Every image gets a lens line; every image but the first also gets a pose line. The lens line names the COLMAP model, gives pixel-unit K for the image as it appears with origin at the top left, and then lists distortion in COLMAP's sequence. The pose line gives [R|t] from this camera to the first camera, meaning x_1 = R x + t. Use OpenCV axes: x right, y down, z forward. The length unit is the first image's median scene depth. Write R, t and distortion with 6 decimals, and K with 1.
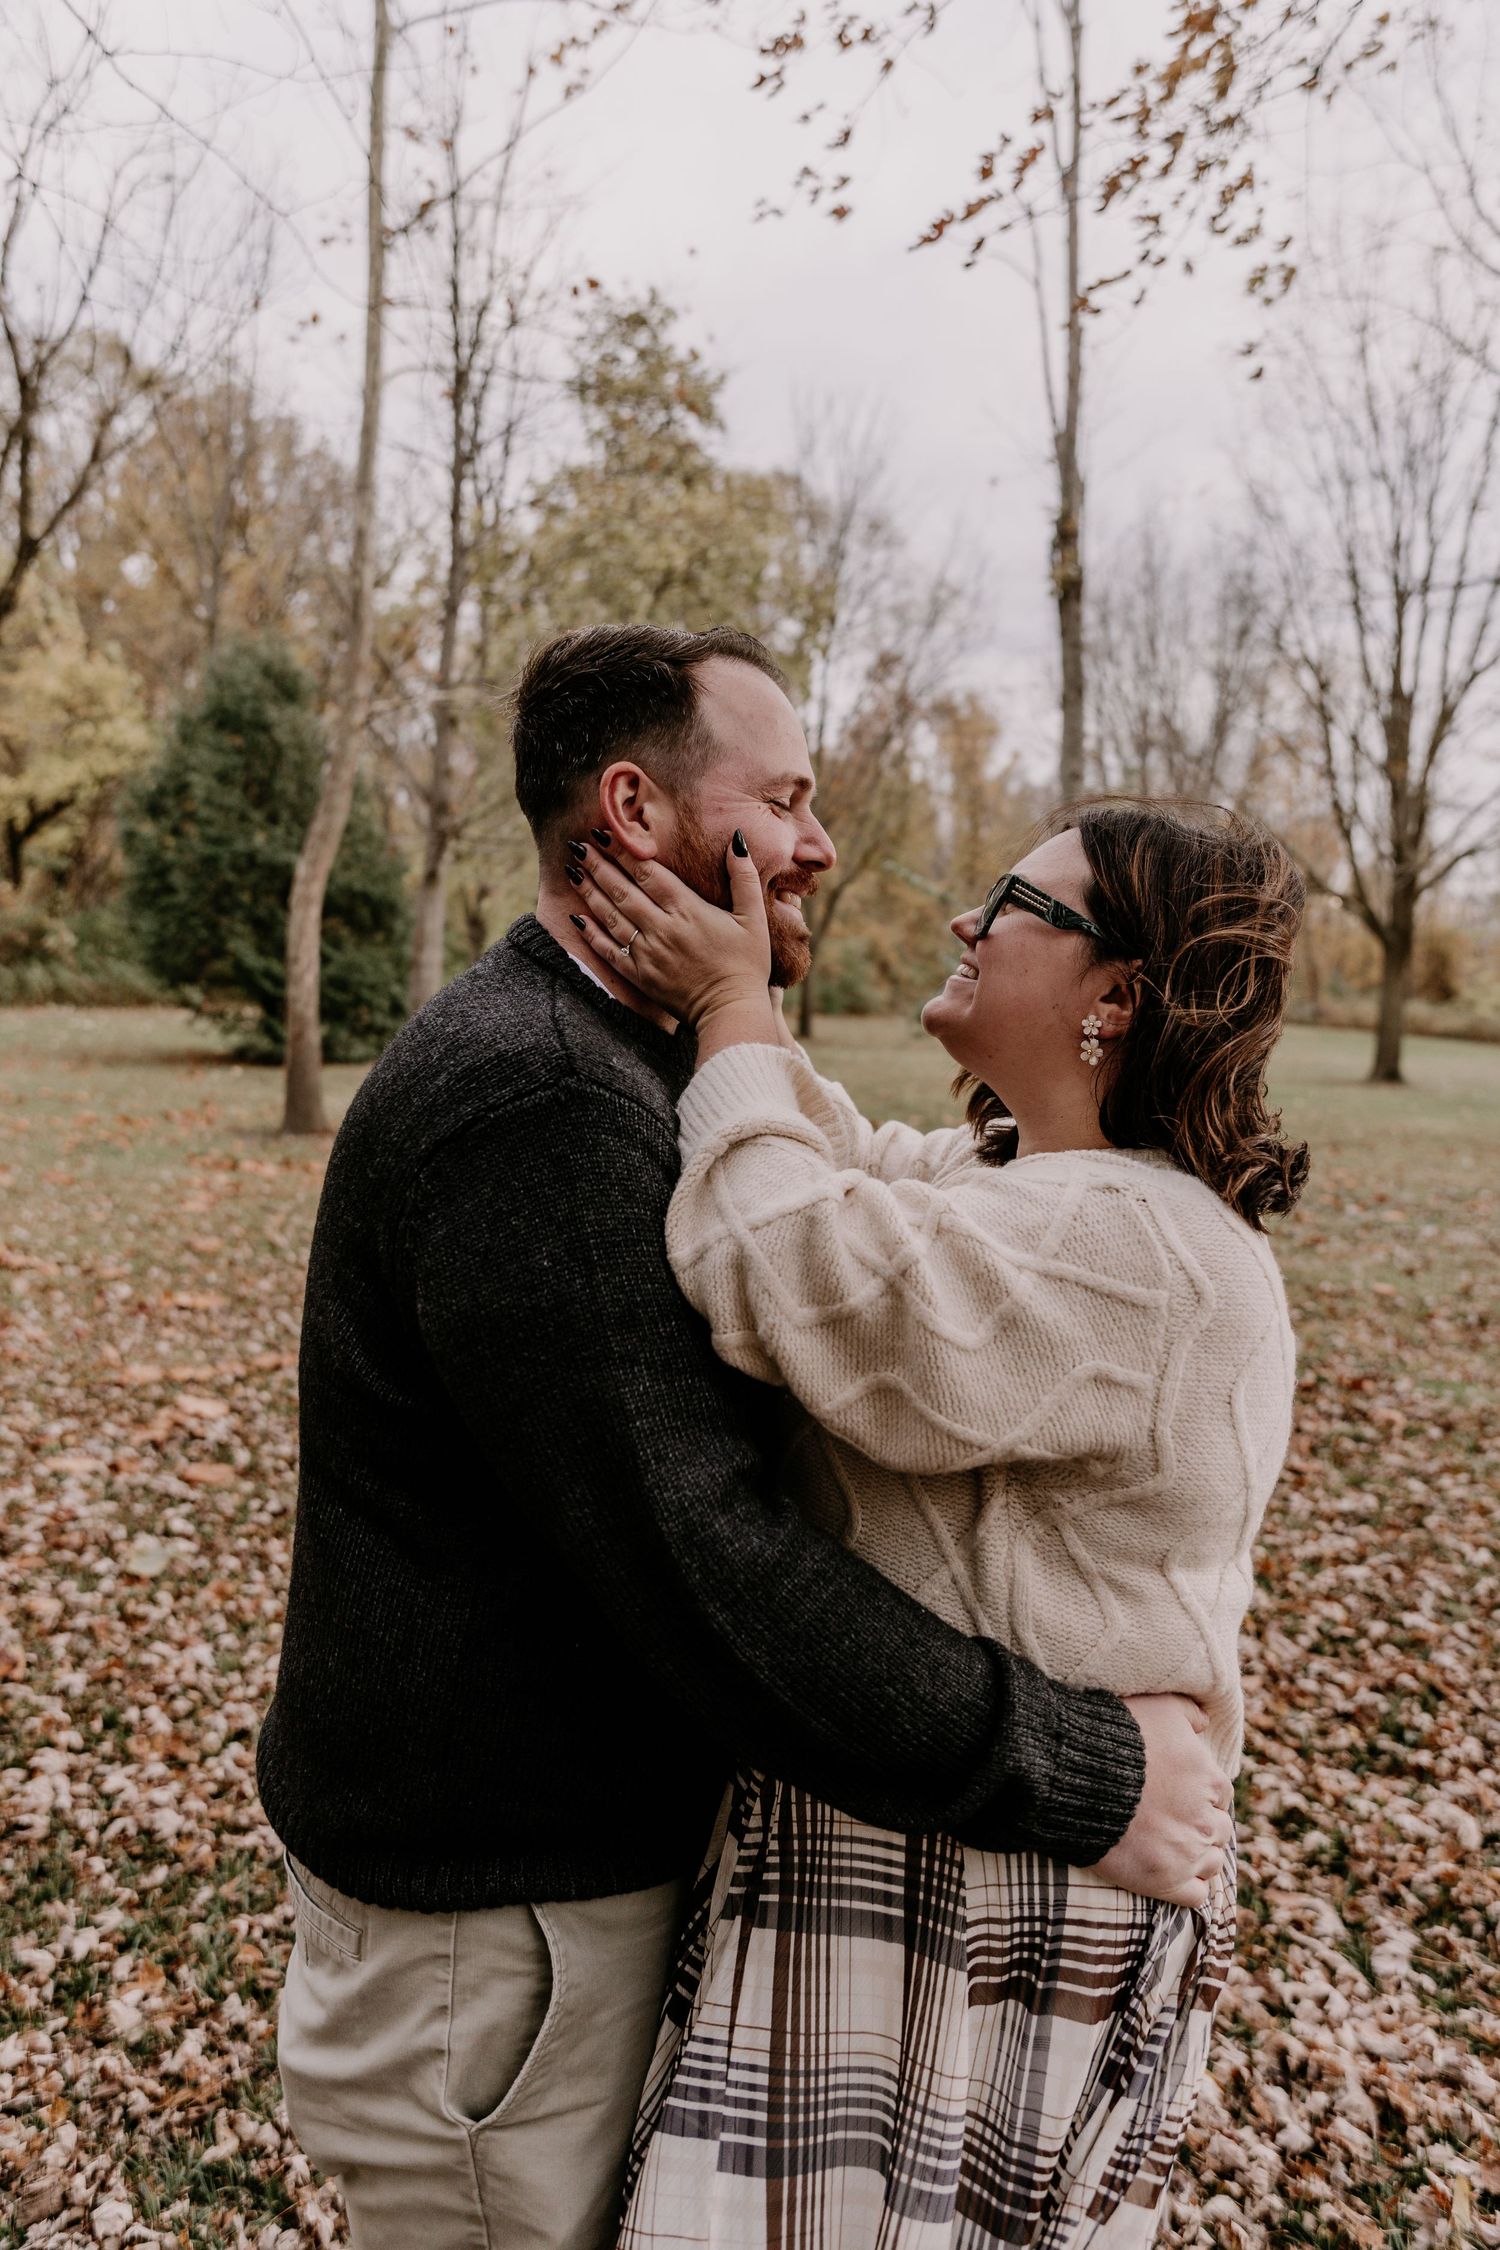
lens RADIAL K [[1540.8, 0, 741.6], [0, 1540.8, 1133.9], [0, 0, 1]] dist [0.029243, -0.021460]
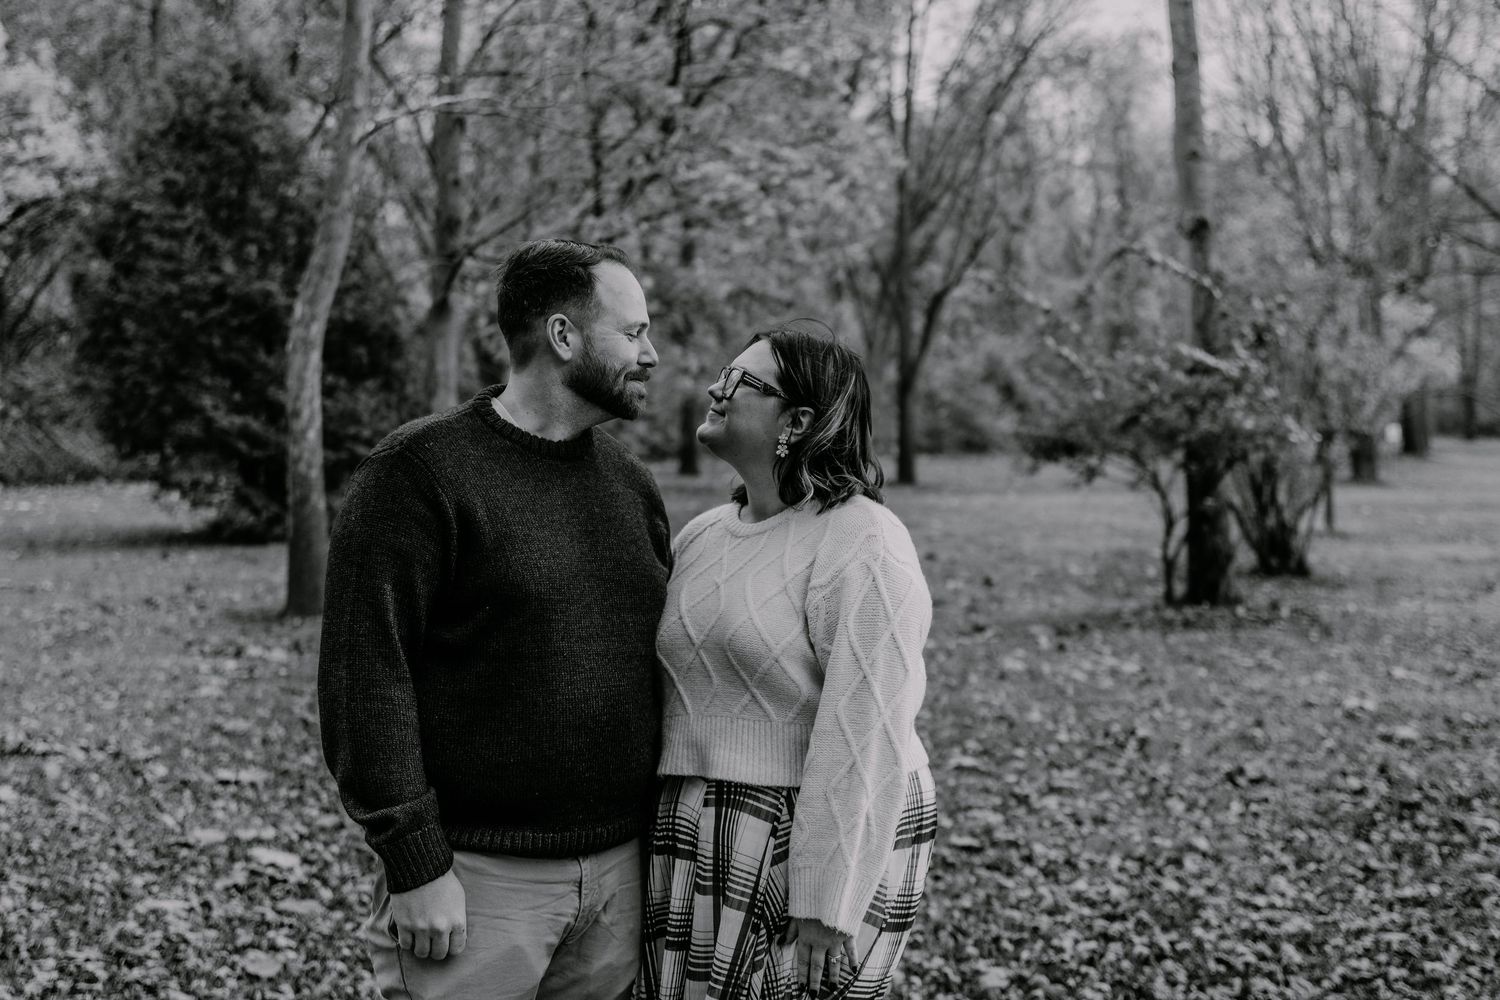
lens RADIAL K [[2005.5, 0, 750.0], [0, 2005.5, 500.0], [0, 0, 1]] dist [0.004710, 0.012551]
pose [[0.998172, -0.045458, -0.039817, 0.017824], [0.043061, 0.997322, -0.059119, 0.032034], [0.042398, 0.057296, 0.997457, -0.266832]]
